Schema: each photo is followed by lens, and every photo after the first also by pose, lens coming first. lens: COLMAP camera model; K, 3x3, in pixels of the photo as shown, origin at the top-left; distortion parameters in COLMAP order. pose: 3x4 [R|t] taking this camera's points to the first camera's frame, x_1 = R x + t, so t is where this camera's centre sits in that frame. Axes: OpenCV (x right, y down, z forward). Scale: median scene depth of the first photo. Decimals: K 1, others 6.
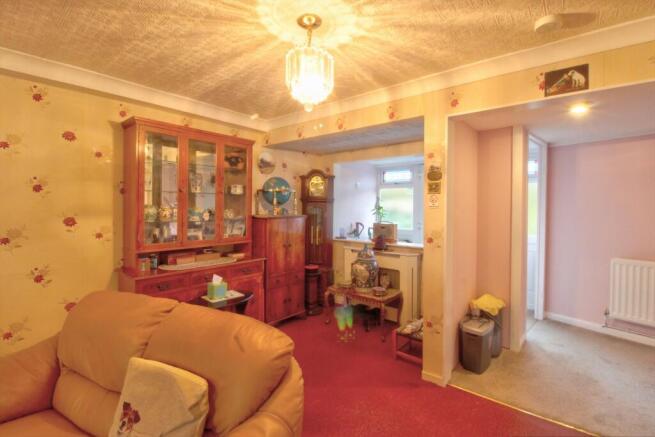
lens RADIAL K [[302.4, 0, 330.9], [0, 302.4, 210.0], [0, 0, 1]] dist [0.002230, -0.014212]
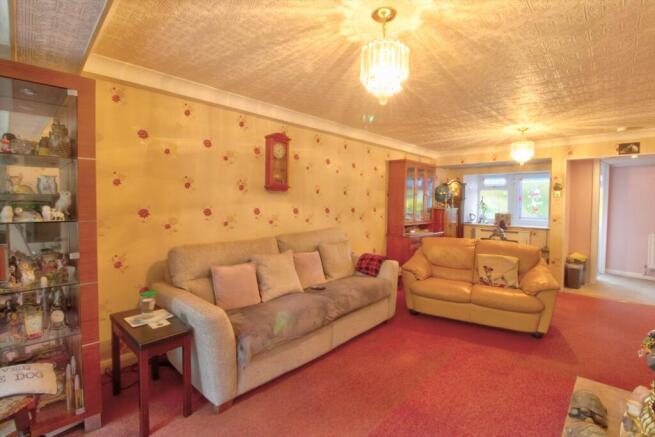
lens RADIAL K [[302.4, 0, 330.9], [0, 302.4, 210.0], [0, 0, 1]] dist [0.002230, -0.014212]
pose [[0.997067, 0.007508, -0.076168, -0.905855], [-0.006082, 0.999802, 0.018932, 0.002415], [0.076295, -0.018413, 0.996915, -1.003951]]
